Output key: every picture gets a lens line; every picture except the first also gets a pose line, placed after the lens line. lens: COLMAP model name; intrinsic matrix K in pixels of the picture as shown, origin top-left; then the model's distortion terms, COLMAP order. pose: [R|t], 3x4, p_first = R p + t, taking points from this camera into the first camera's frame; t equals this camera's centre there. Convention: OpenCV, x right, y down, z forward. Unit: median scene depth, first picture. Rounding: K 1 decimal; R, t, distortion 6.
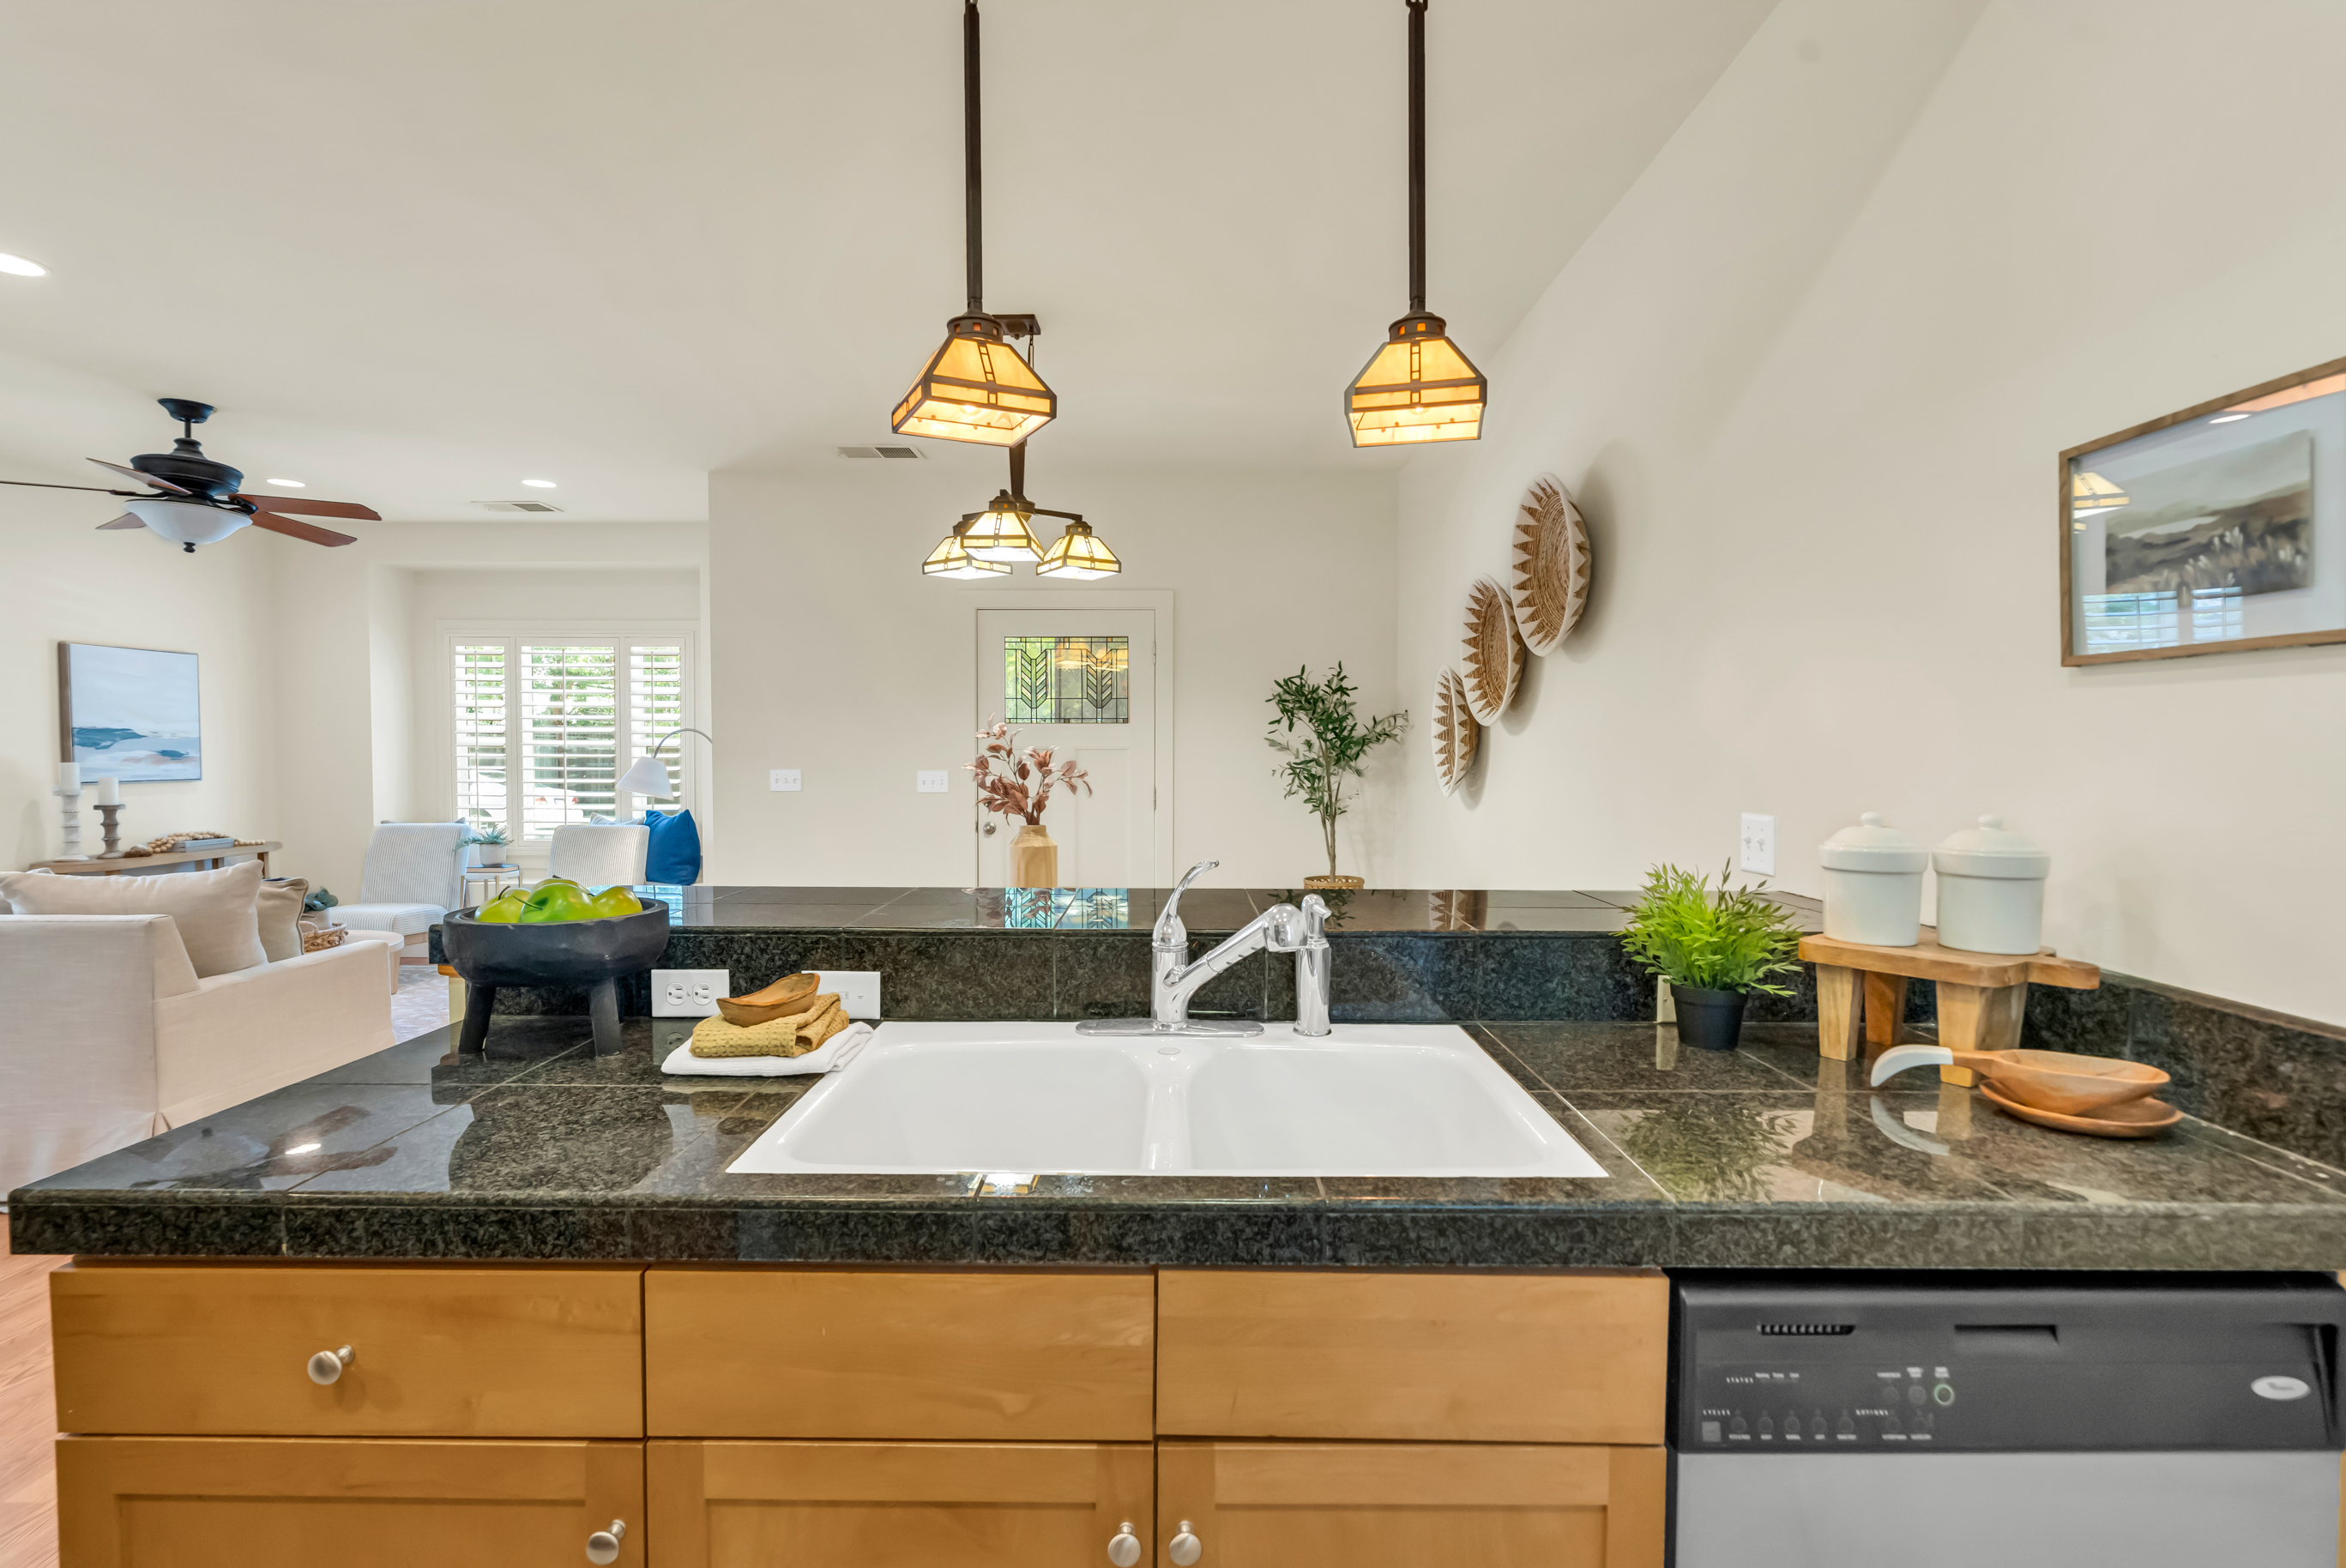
lens RADIAL K [[1080.1, 0, 1168.7], [0, 1080.1, 783.4], [0, 0, 1]] dist [-0.003235, 0.001367]
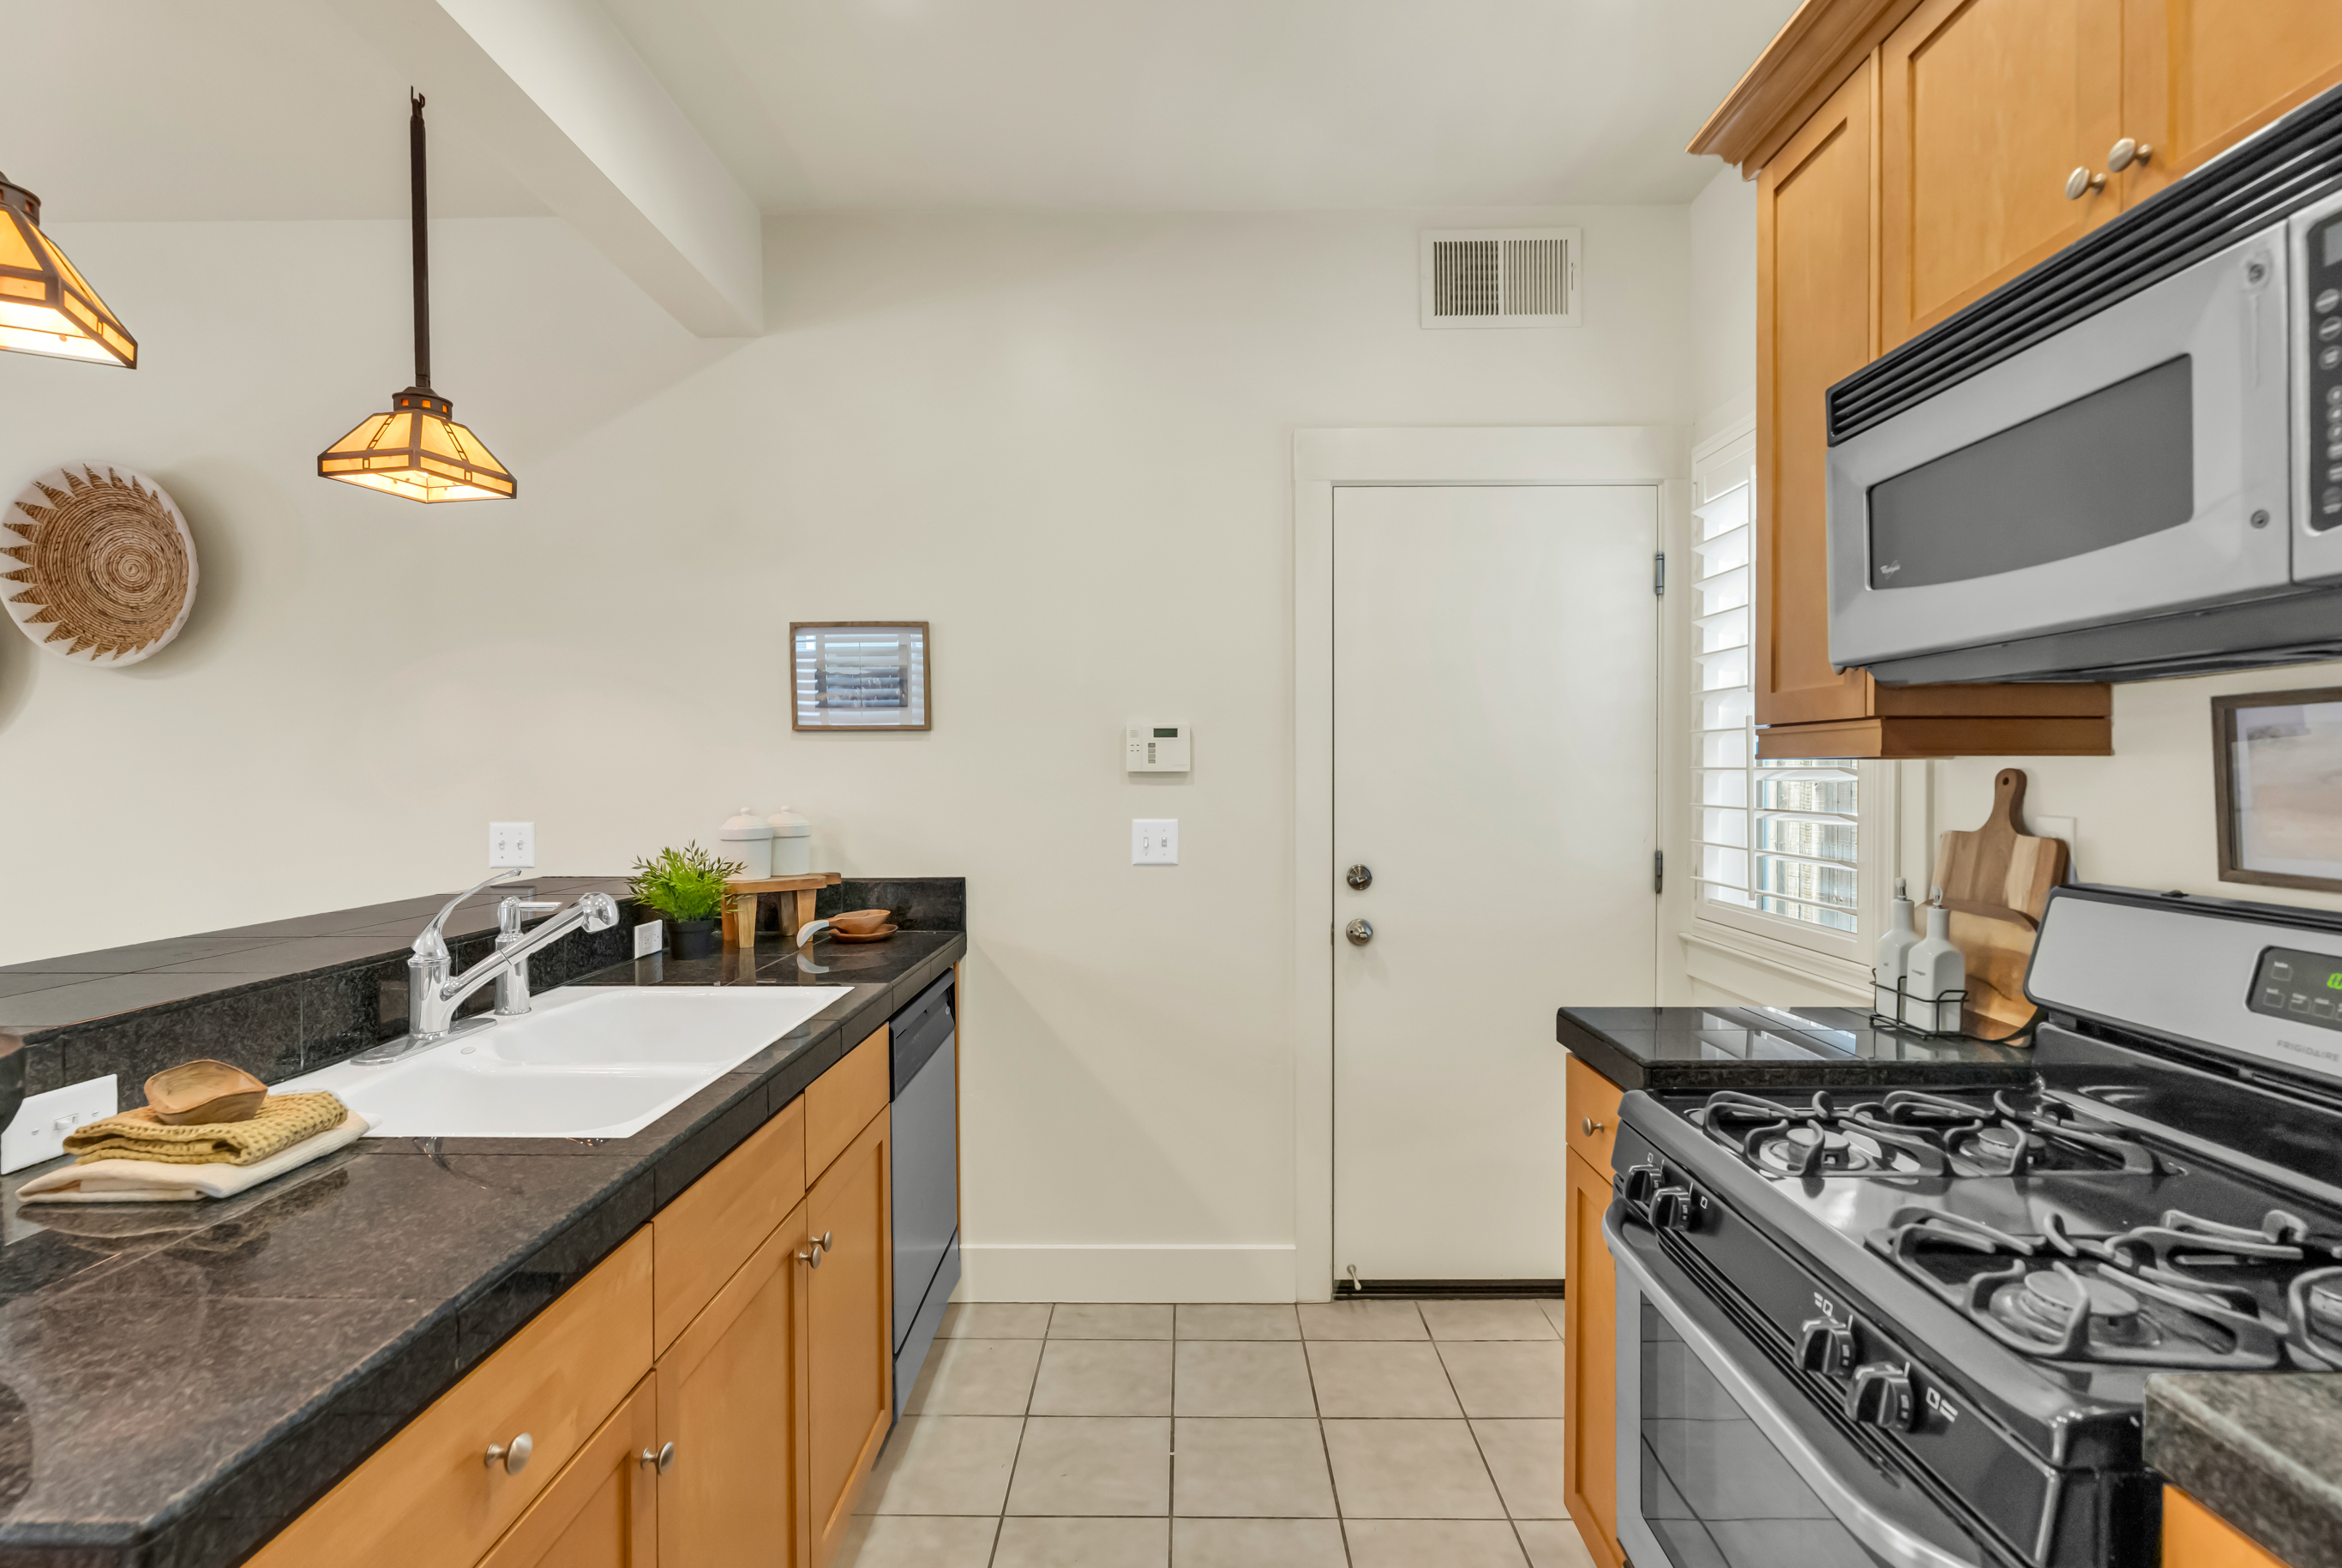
lens RADIAL K [[1094.4, 0, 1162.9], [0, 1094.4, 783.5], [0, 0, 1]] dist [-0.001860, 0.000726]
pose [[0.016785, -0.015941, 0.999732, -1.004015], [0.034082, 0.999301, 0.015362, -0.015388], [-0.999278, 0.033815, 0.017317, 0.240761]]
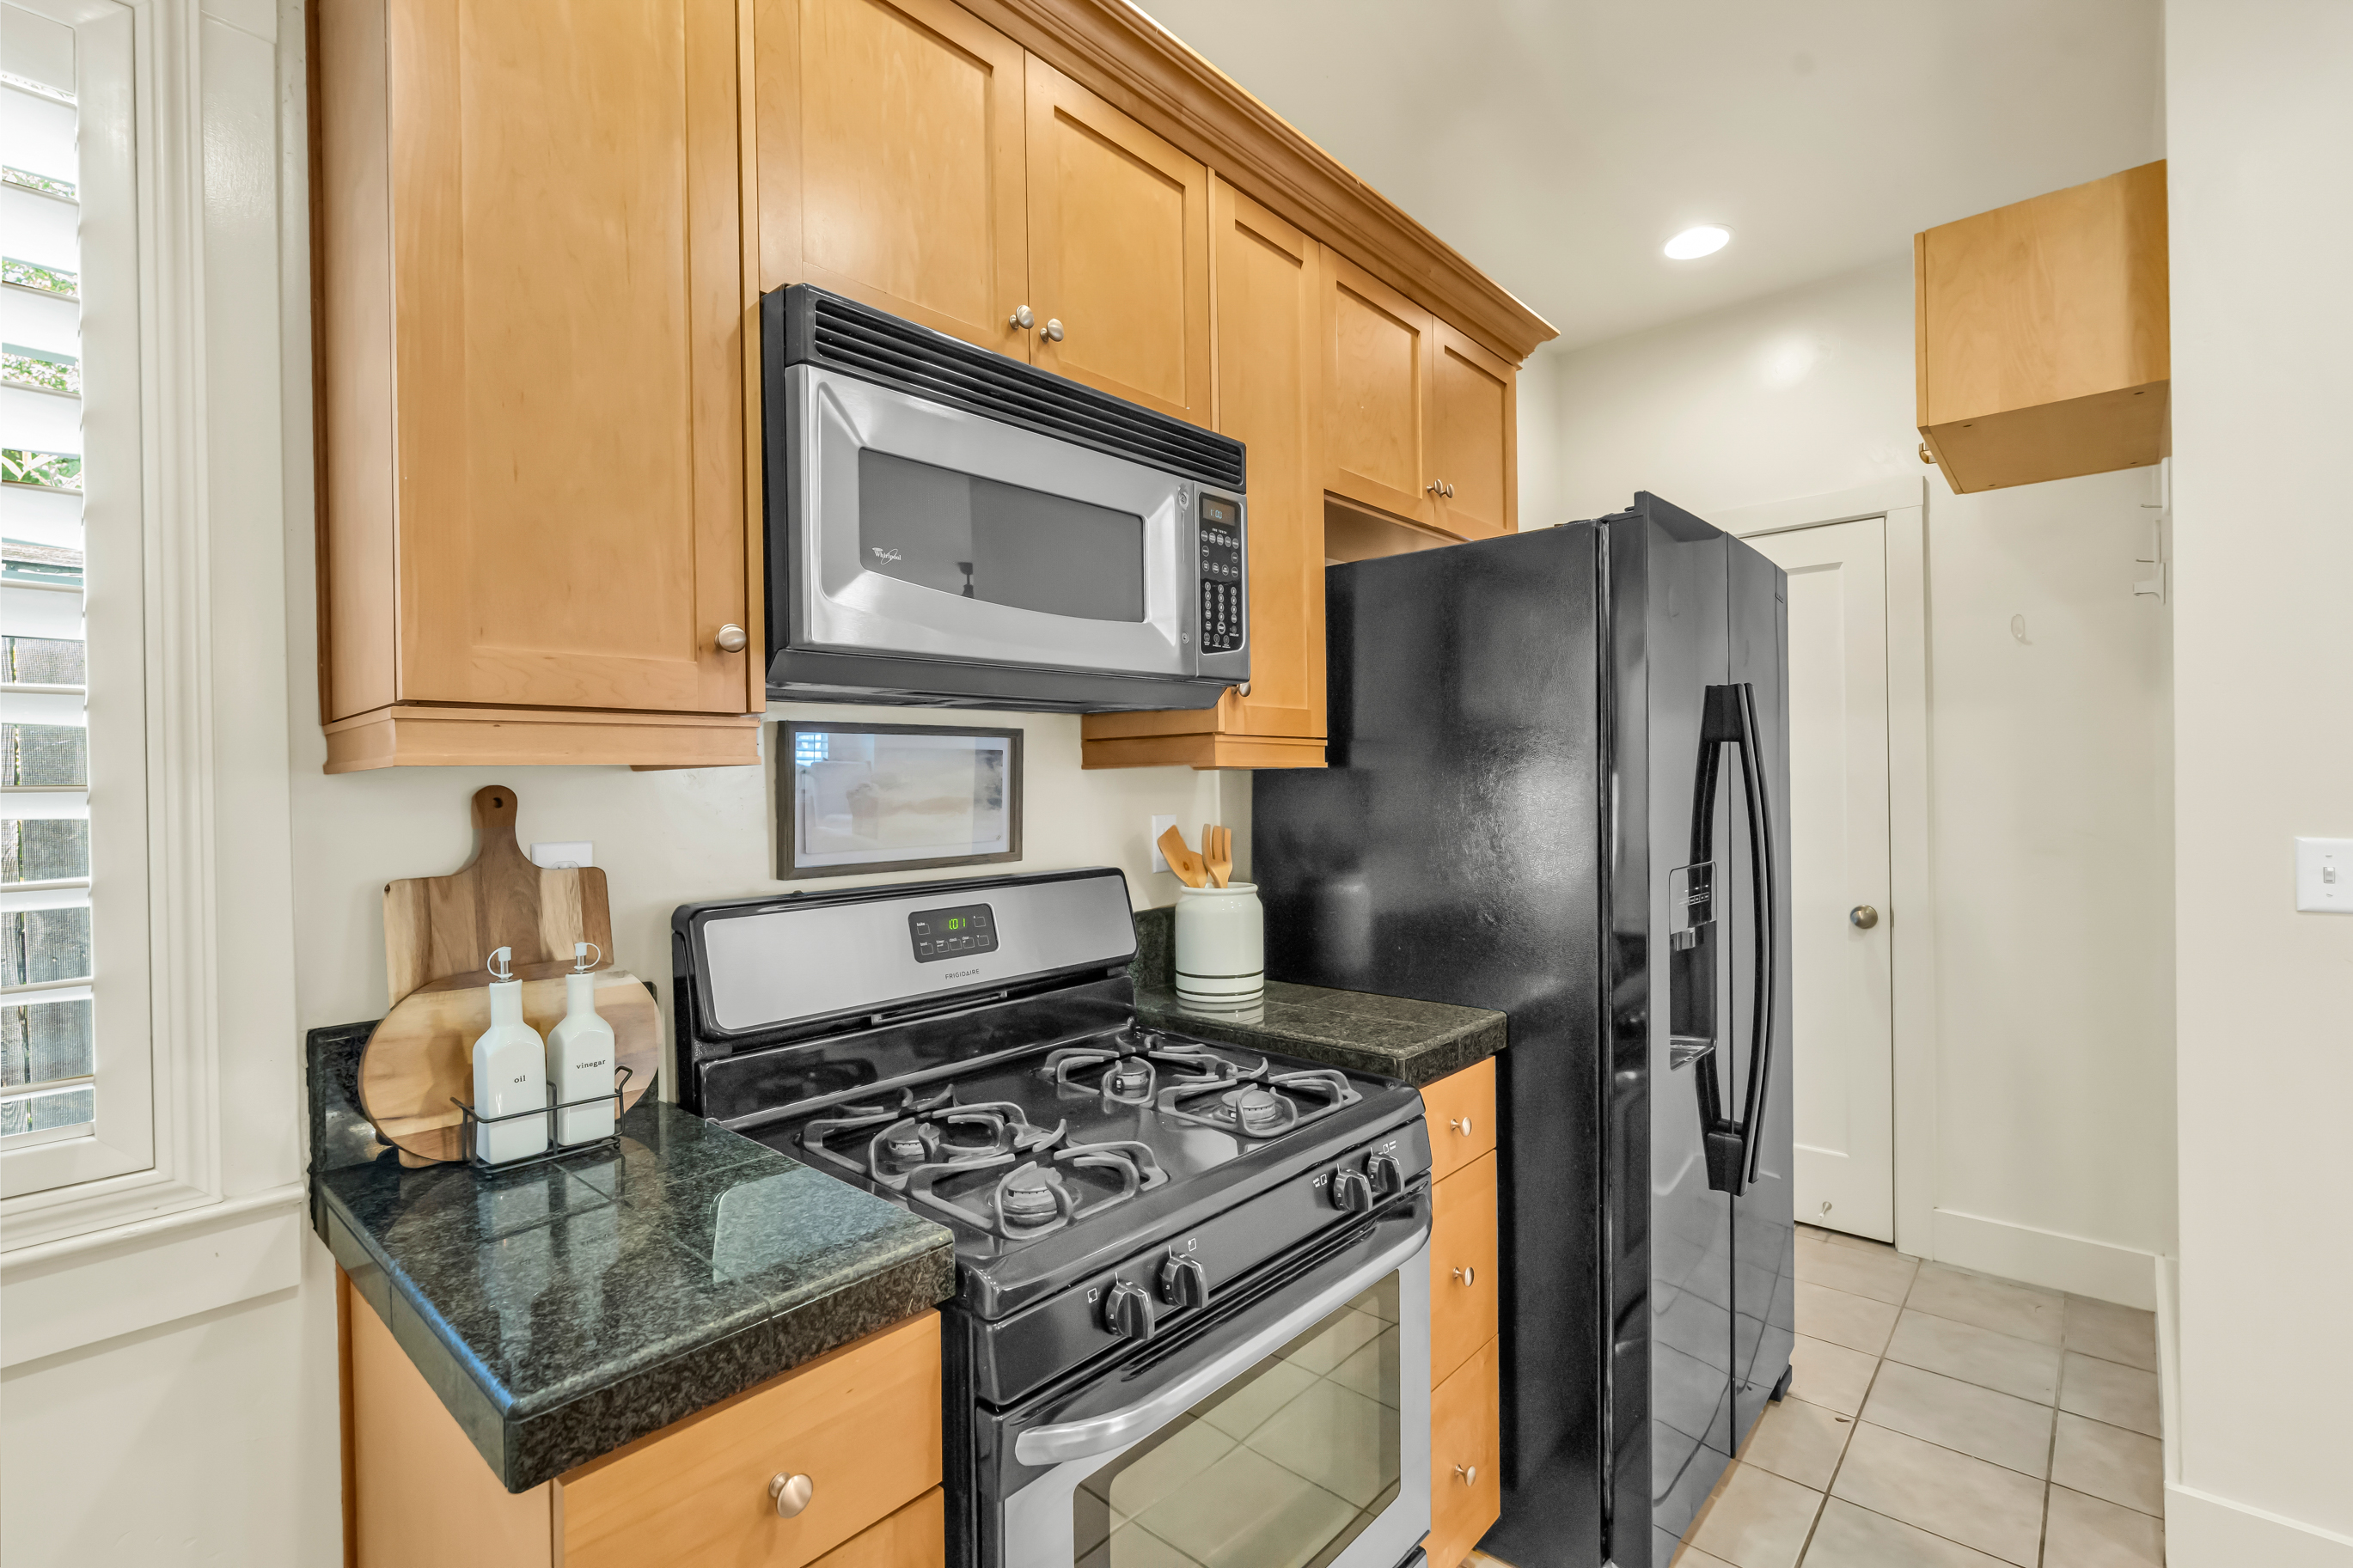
lens RADIAL K [[1083.2, 0, 1186.0], [0, 1083.2, 782.9], [0, 0, 1]] dist [-0.003235, 0.001367]
pose [[-0.669999, 0.011963, -0.742265, 0.301340], [-0.011592, 0.999580, 0.026574, -0.016421], [0.742271, 0.026409, -0.669579, 0.353640]]
